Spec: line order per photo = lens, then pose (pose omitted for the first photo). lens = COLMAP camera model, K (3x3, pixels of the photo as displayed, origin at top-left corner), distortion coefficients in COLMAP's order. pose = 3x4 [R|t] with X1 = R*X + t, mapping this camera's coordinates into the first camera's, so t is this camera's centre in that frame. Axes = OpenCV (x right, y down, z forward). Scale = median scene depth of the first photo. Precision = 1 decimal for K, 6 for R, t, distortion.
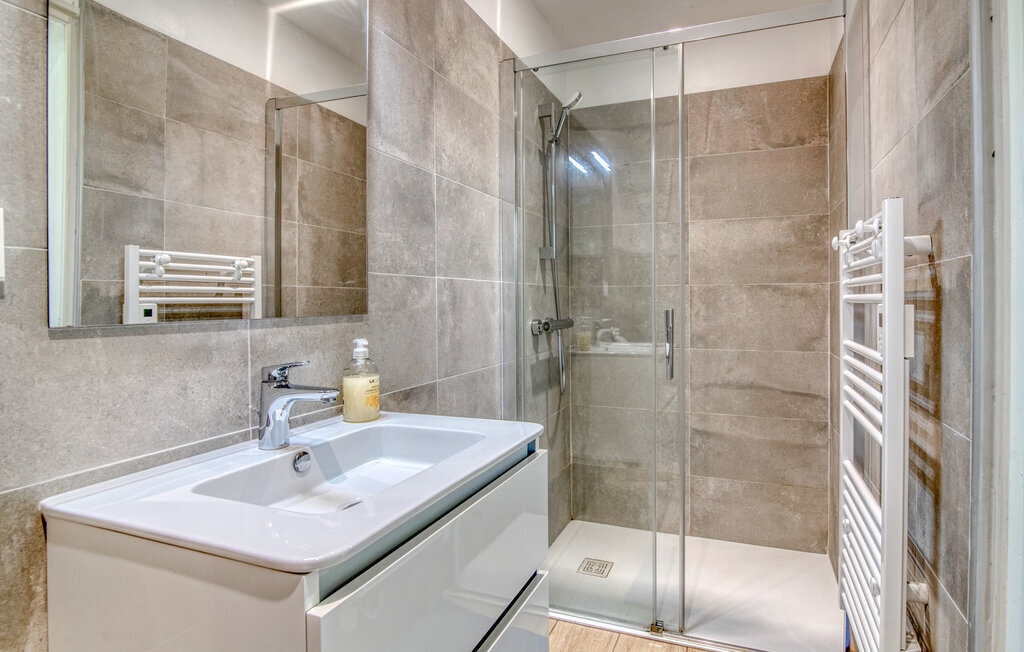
lens RADIAL K [[535.3, 0, 513.3], [0, 535.3, 290.8], [0, 0, 1]] dist [-0.001851, -0.001093]
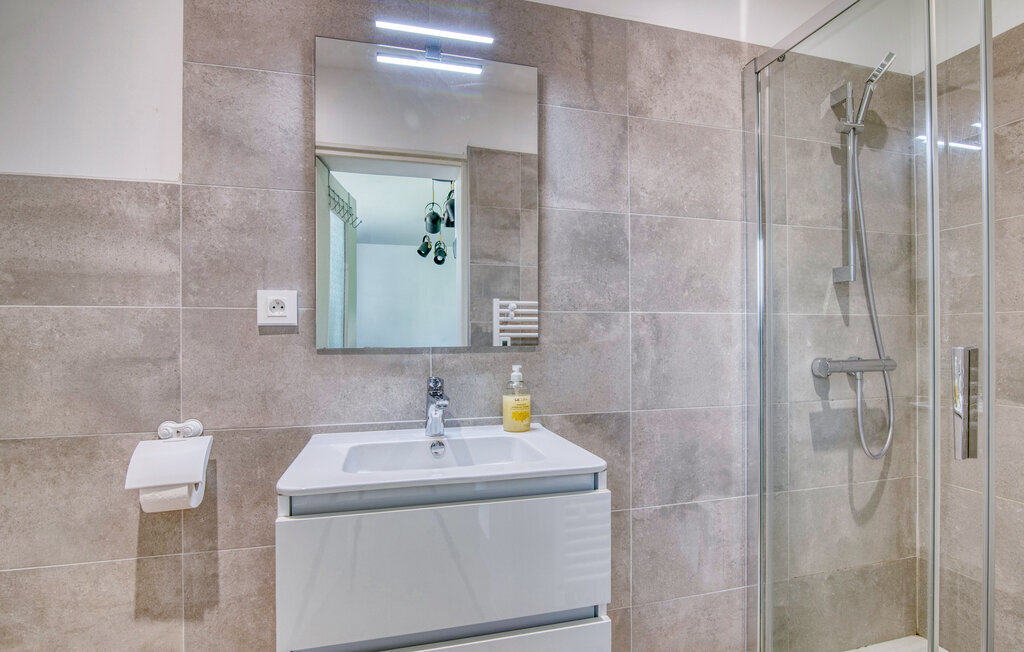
lens RADIAL K [[484.0, 0, 512.0], [0, 484.0, 326.0], [0, 0, 1]] dist [-0.002922, -0.000526]
pose [[0.592197, -0.016879, -0.805617, 0.462067], [0.015145, 0.999837, -0.009816, 0.007128], [0.805651, -0.006388, 0.592356, 0.242670]]
